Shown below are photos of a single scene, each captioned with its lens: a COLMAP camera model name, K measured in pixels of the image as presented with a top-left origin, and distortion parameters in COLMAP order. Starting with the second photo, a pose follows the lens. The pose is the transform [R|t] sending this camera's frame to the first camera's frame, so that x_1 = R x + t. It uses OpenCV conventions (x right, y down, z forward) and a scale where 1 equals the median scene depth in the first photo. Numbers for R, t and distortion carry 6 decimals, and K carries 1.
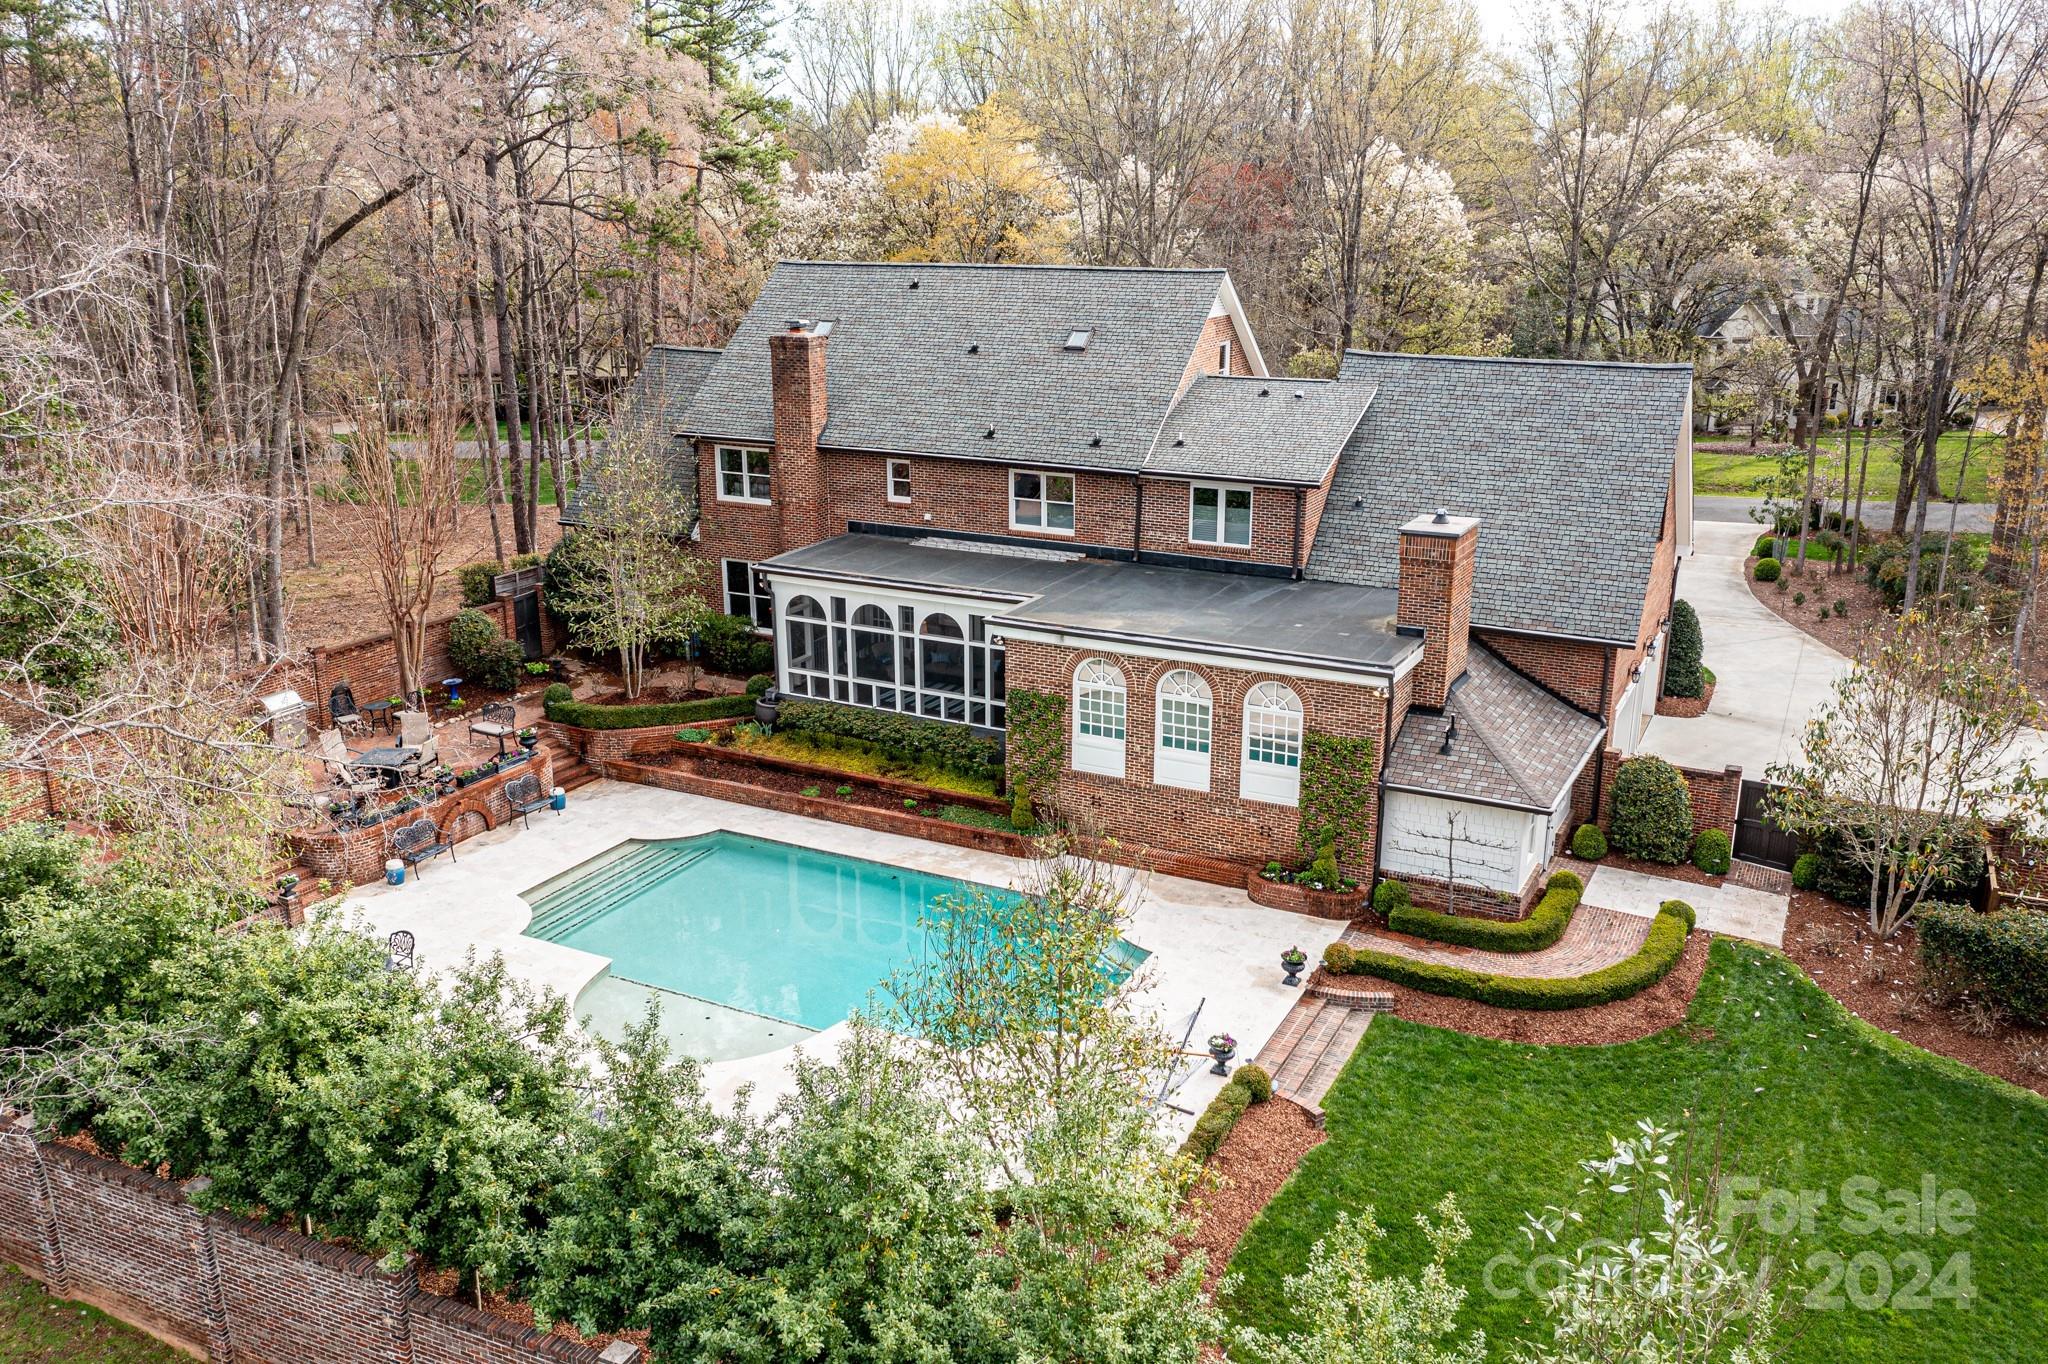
lens RADIAL K [[1644.5, 0, 1024.0], [0, 1644.5, 682.0], [0, 0, 1]] dist [-0.011286, -0.010716]
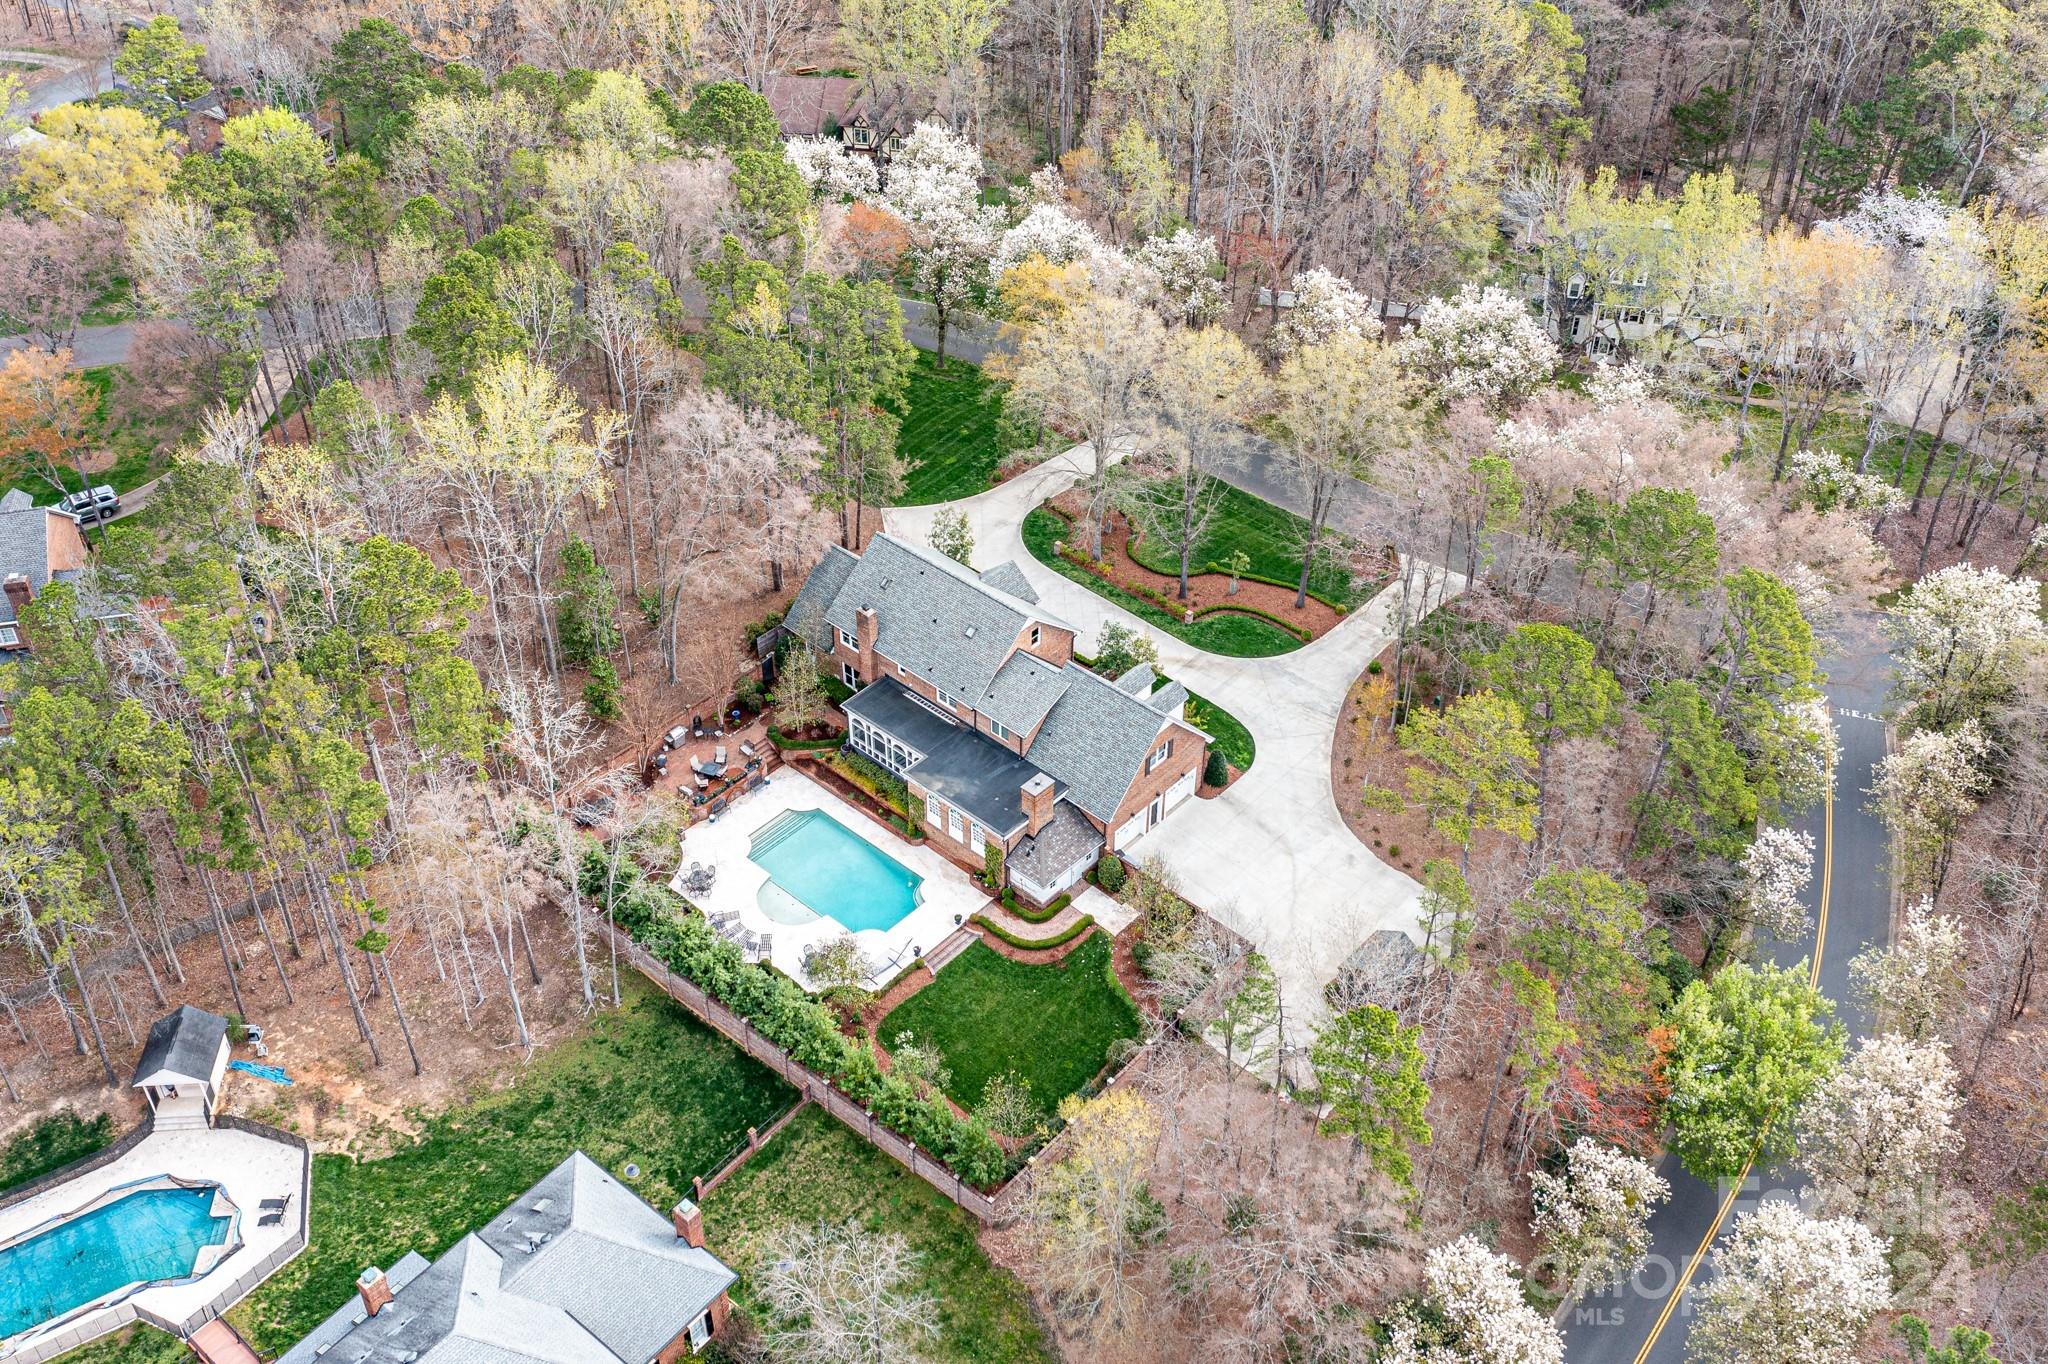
lens RADIAL K [[1644.5, 0, 1024.0], [0, 1644.5, 682.0], [0, 0, 1]] dist [-0.011286, -0.010716]
pose [[0.973059, 0.151159, -0.174091, 0.628571], [-0.076965, 0.924737, 0.372745, -1.202211], [0.217332, -0.349304, 0.911457, -1.466480]]
